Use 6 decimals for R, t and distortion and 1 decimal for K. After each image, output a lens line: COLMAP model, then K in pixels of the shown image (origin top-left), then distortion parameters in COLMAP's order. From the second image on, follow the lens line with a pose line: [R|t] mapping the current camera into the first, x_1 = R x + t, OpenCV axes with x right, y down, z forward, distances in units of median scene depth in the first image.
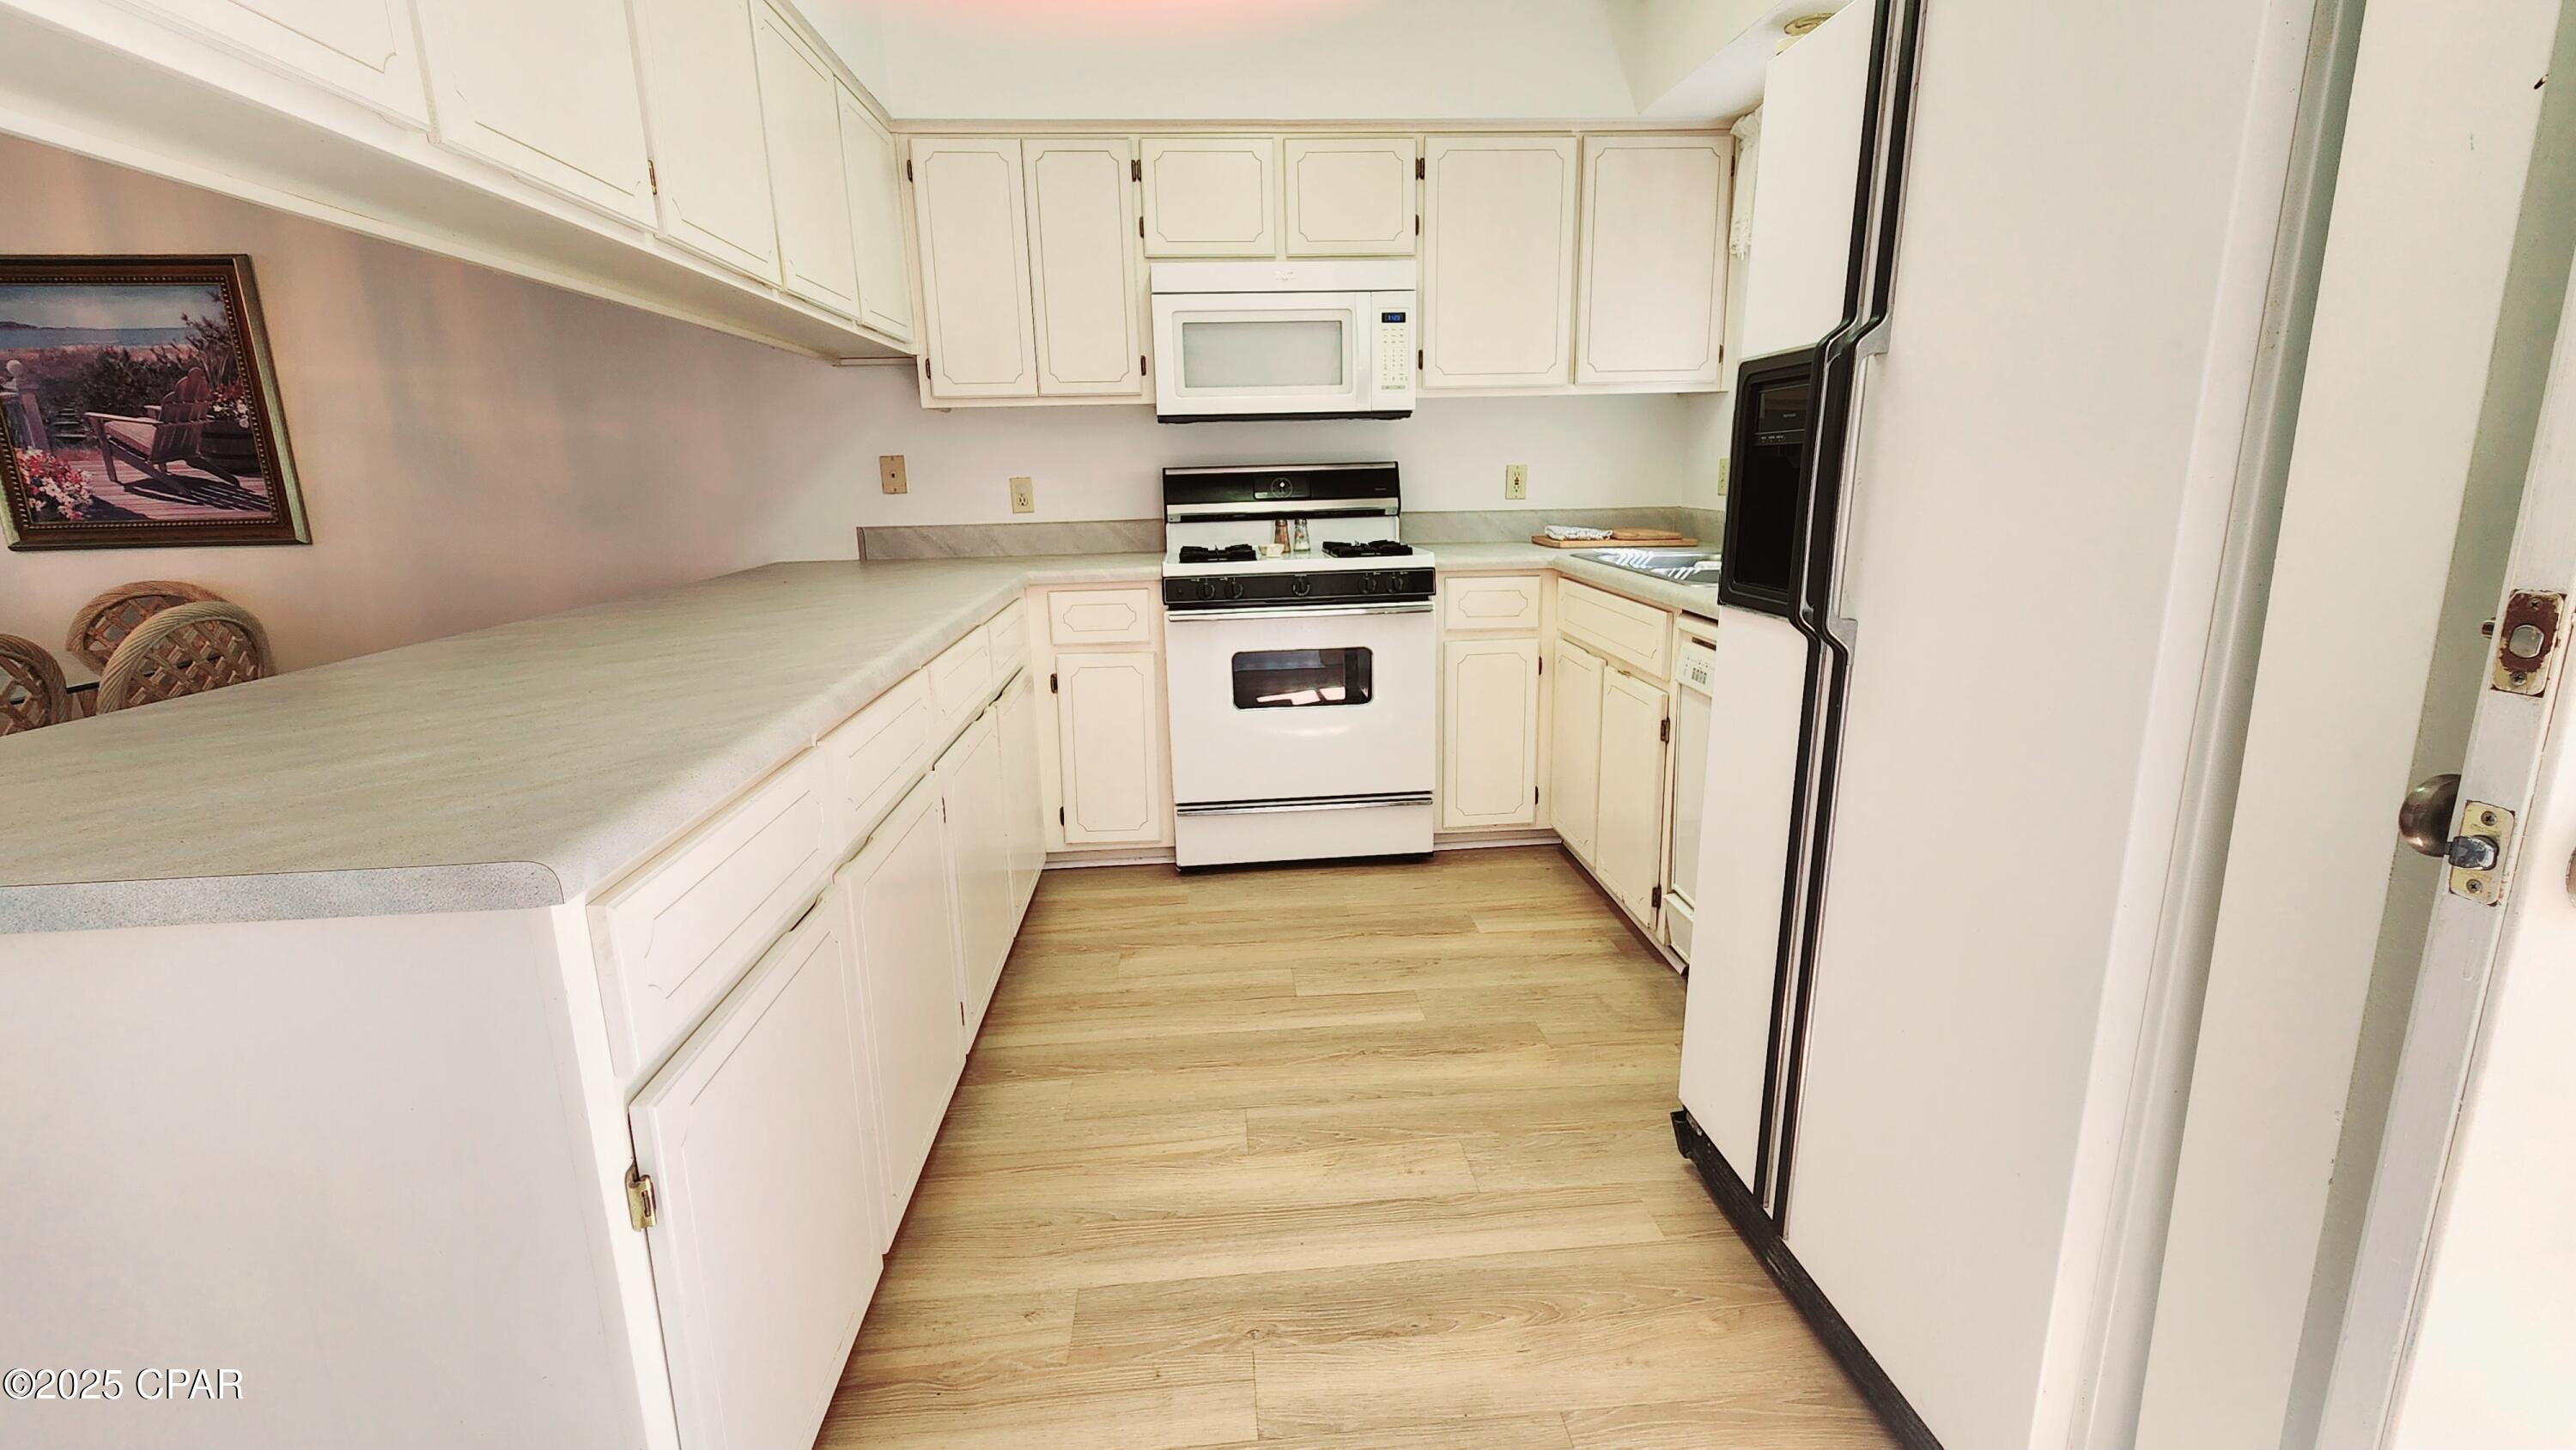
lens RADIAL K [[1121.7, 0, 1292.2], [0, 1121.7, 717.4], [0, 0, 1]] dist [0.004143, 0.000635]
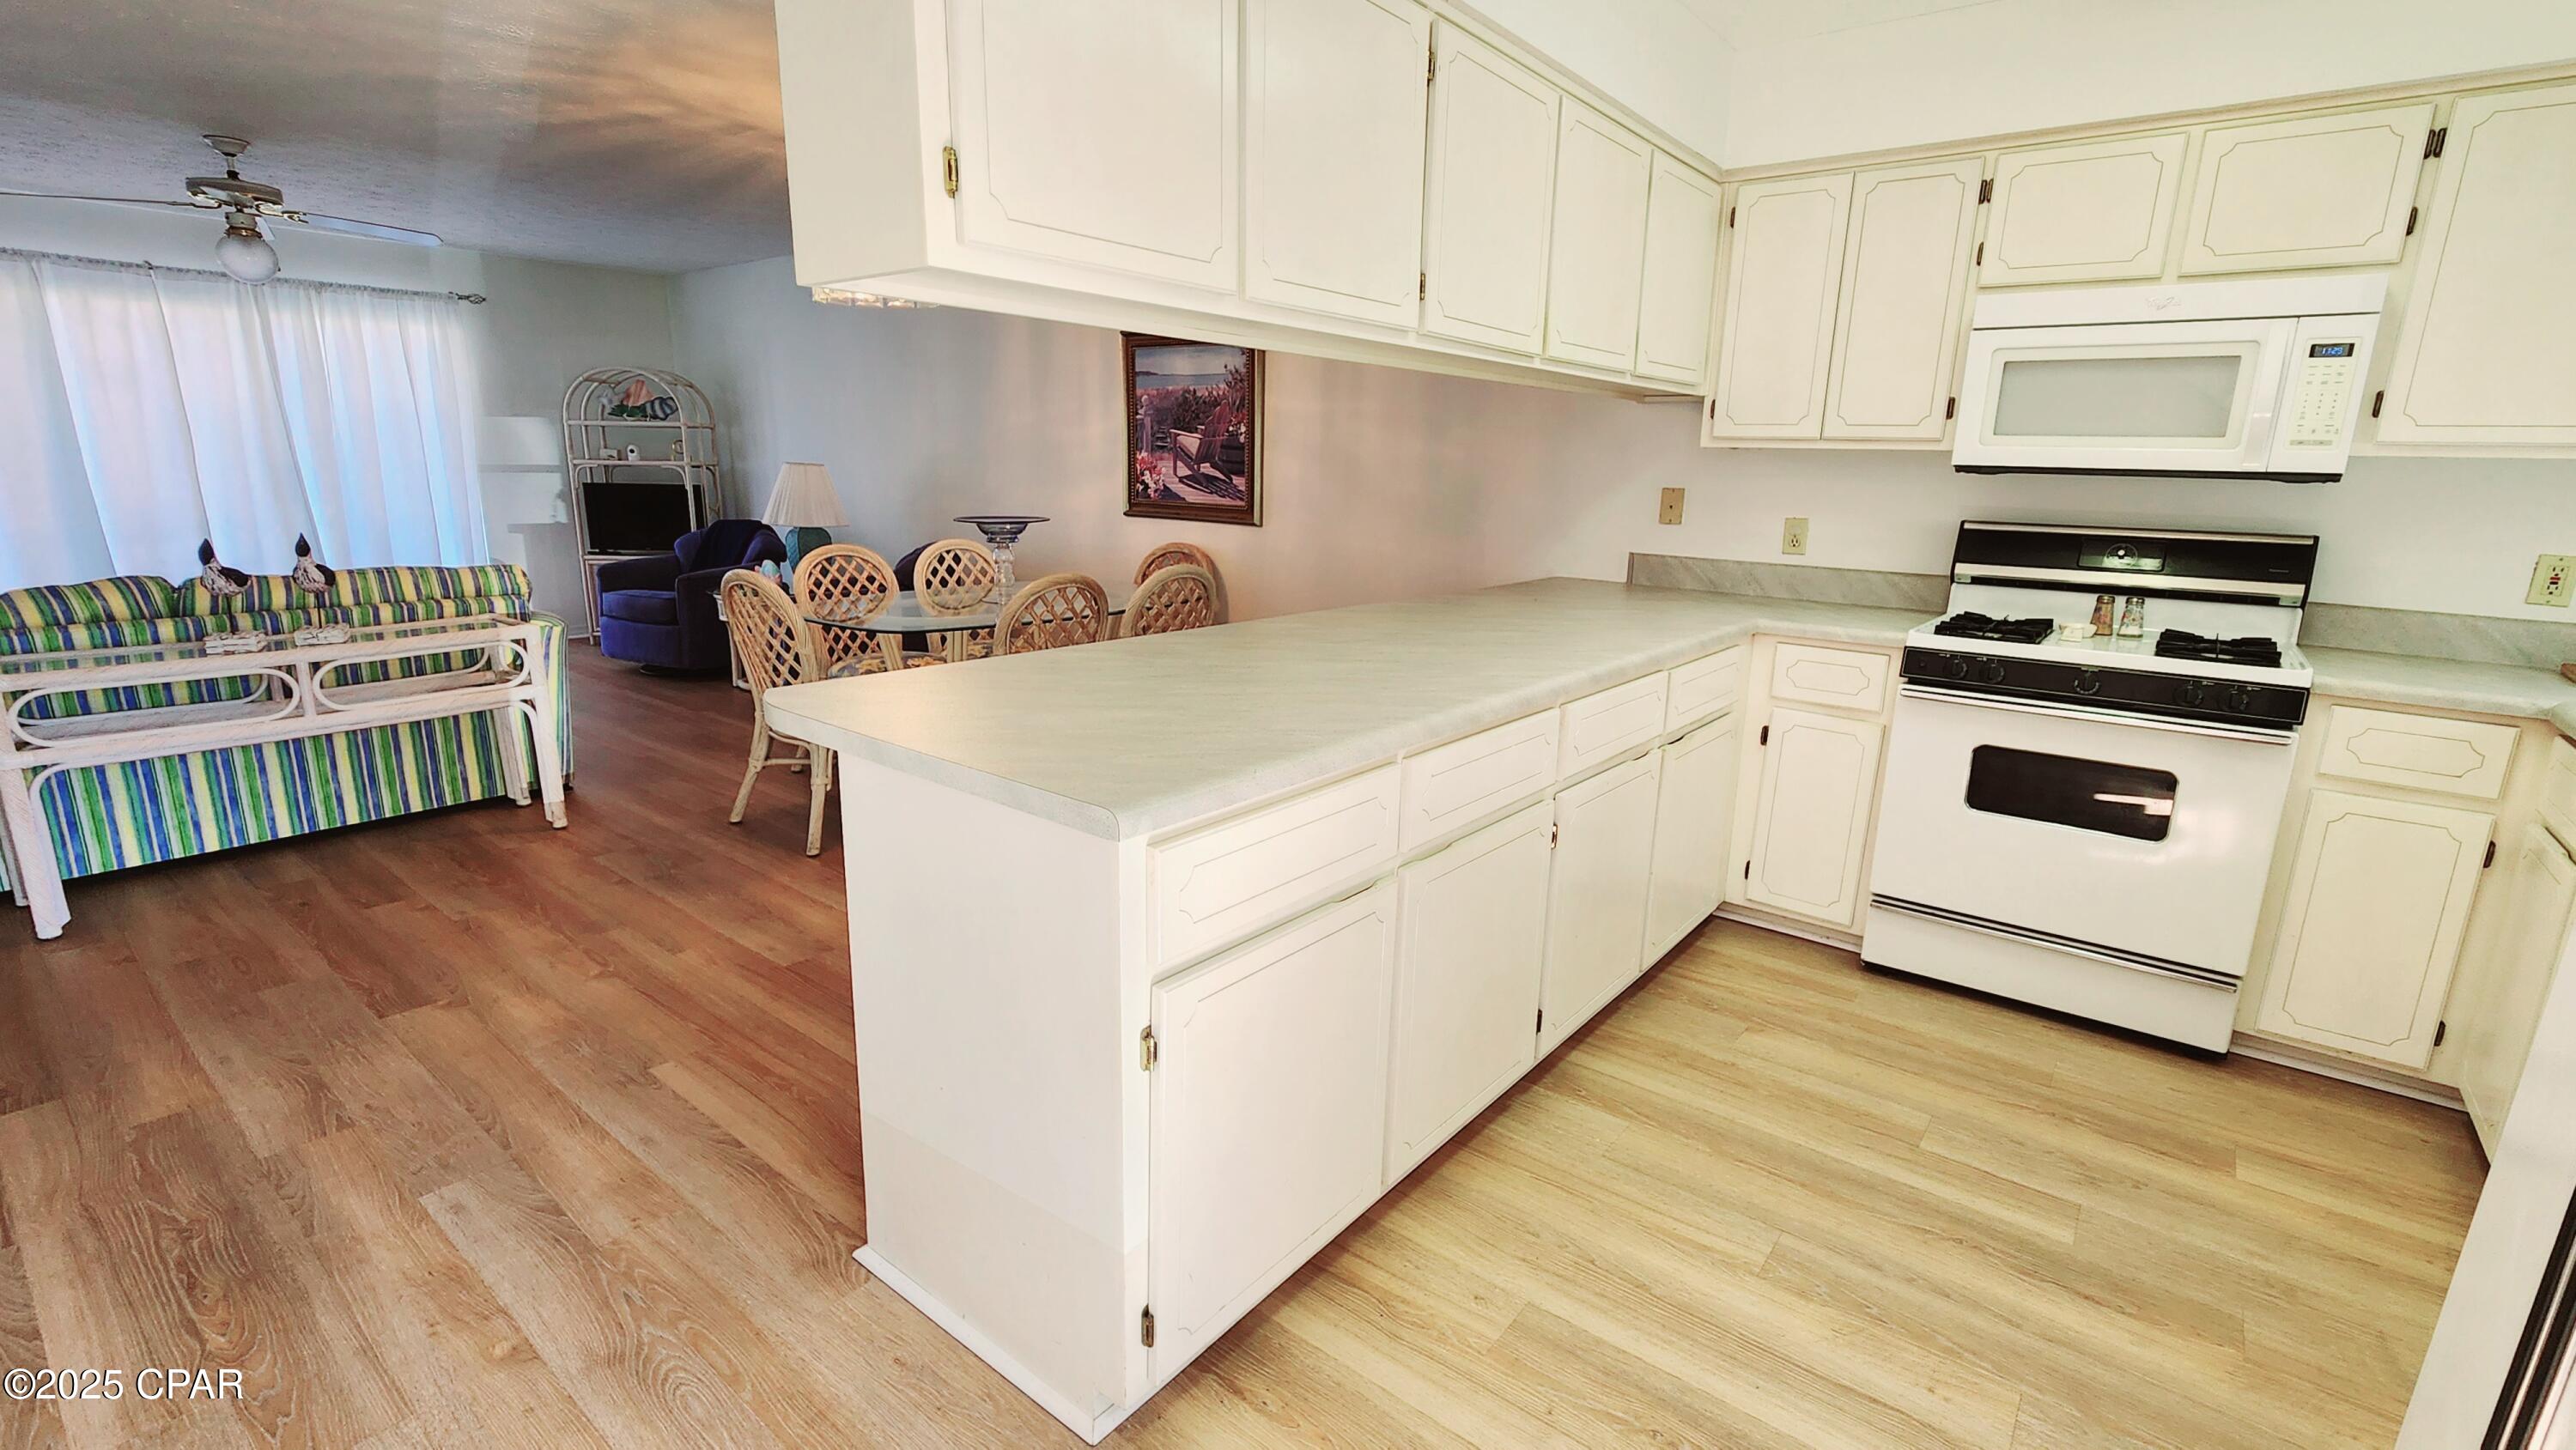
lens RADIAL K [[1121.7, 0, 1292.2], [0, 1121.7, 717.4], [0, 0, 1]] dist [0.004143, 0.000635]
pose [[0.732825, 0.193731, -0.652254, 0.118362], [-0.192663, 0.978459, 0.074158, -0.038533], [0.652570, 0.071321, 0.754364, -0.001864]]
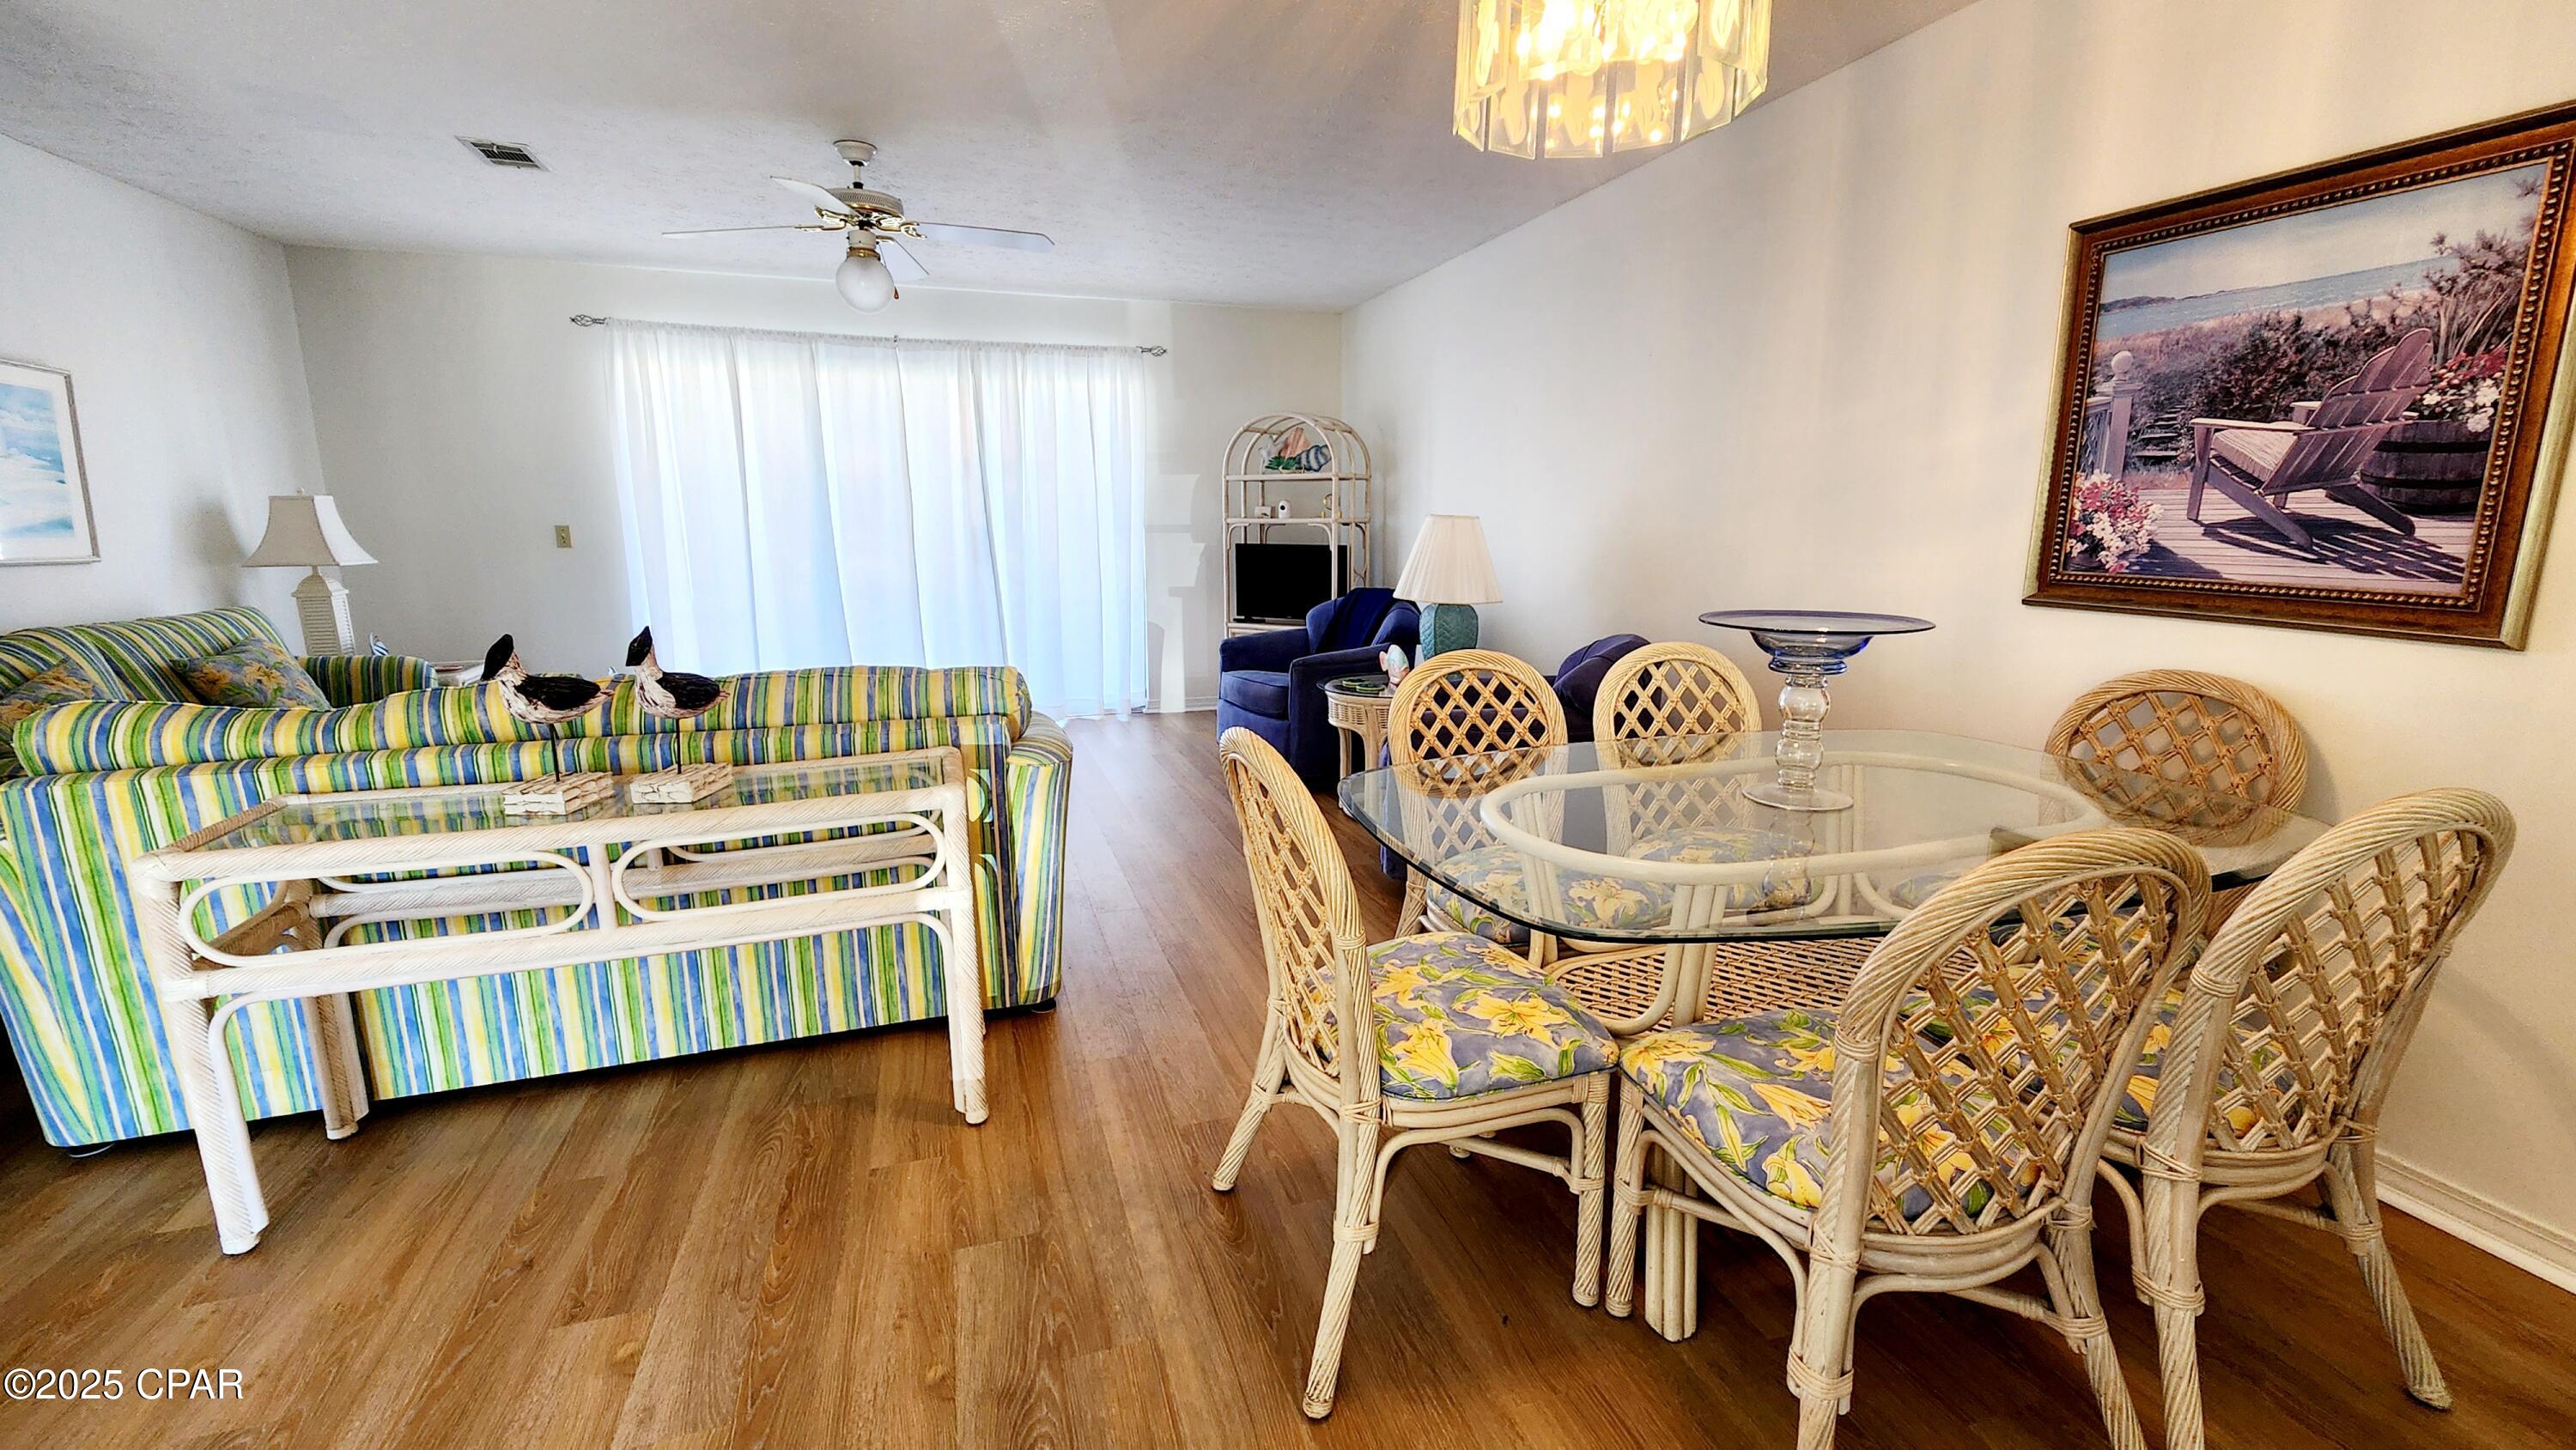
lens RADIAL K [[1121.7, 0, 1292.2], [0, 1121.7, 717.4], [0, 0, 1]] dist [0.004143, 0.000635]
pose [[0.254271, 0.202517, -0.945692, -0.584798], [-0.226221, 0.963158, 0.145433, -0.080988], [0.940303, 0.176956, 0.290717, 0.360226]]
